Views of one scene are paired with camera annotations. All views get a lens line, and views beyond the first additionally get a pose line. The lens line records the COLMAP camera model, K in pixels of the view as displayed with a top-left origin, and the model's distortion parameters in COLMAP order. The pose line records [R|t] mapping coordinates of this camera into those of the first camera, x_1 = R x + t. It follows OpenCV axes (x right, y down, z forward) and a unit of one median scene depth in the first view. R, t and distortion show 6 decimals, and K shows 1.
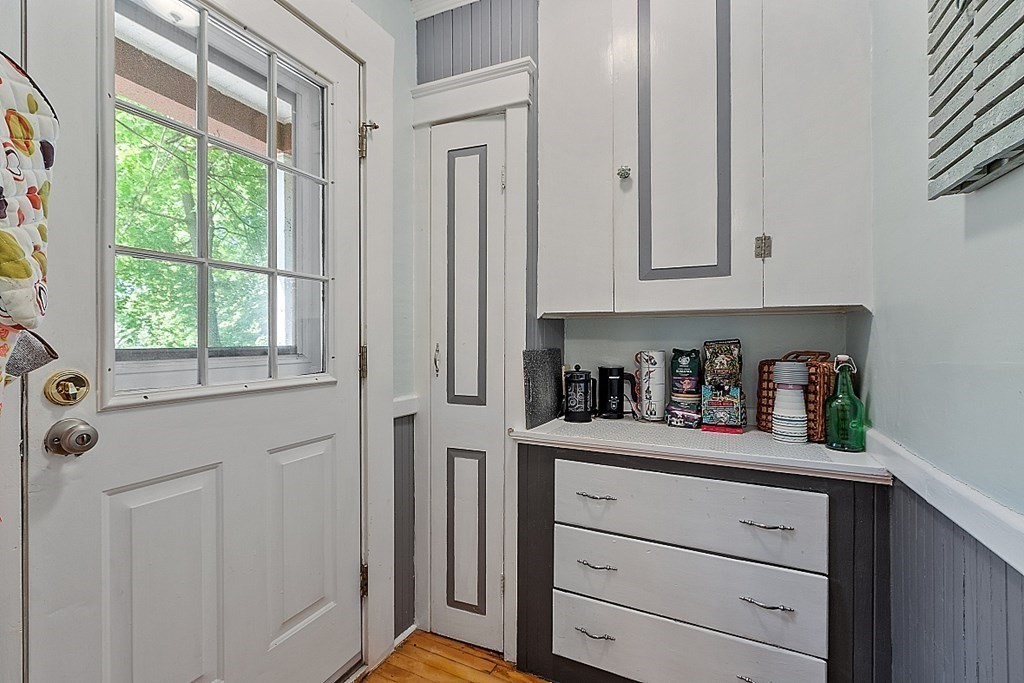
lens RADIAL K [[450.2, 0, 508.7], [0, 450.2, 334.0], [0, 0, 1]] dist [-0.000024, -0.000239]
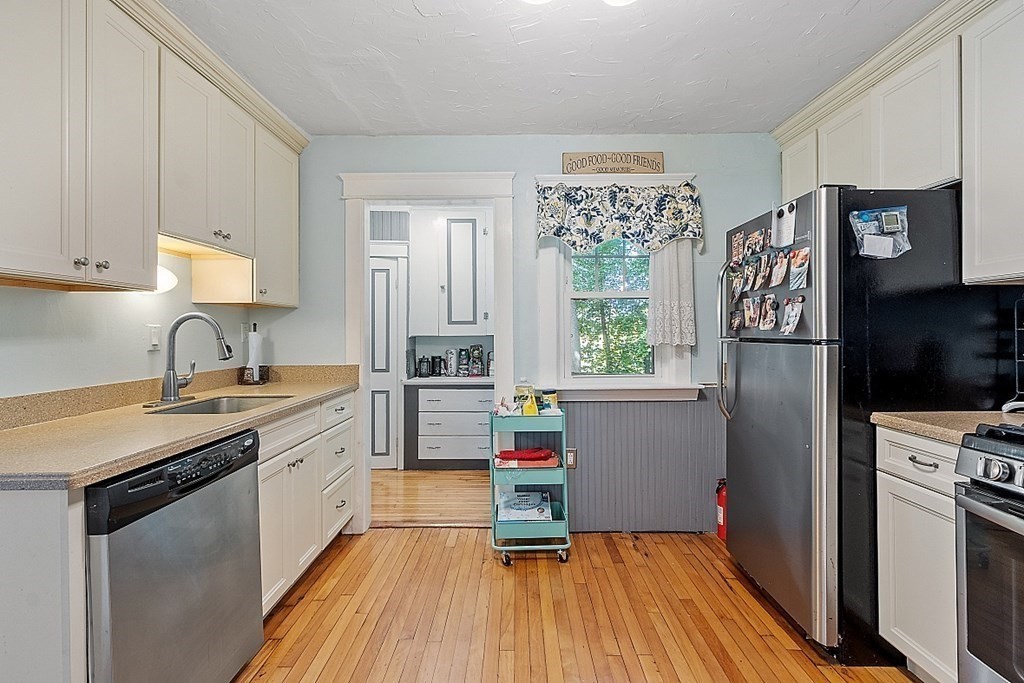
lens RADIAL K [[450.5, 0, 510.8], [0, 450.5, 331.2], [0, 0, 1]] dist [-0.000085, 0.000076]
pose [[0.902137, -0.001550, 0.431446, -0.530622], [0.003592, 0.999986, -0.003917, -0.060912], [-0.431434, 0.005083, 0.902130, -1.592636]]
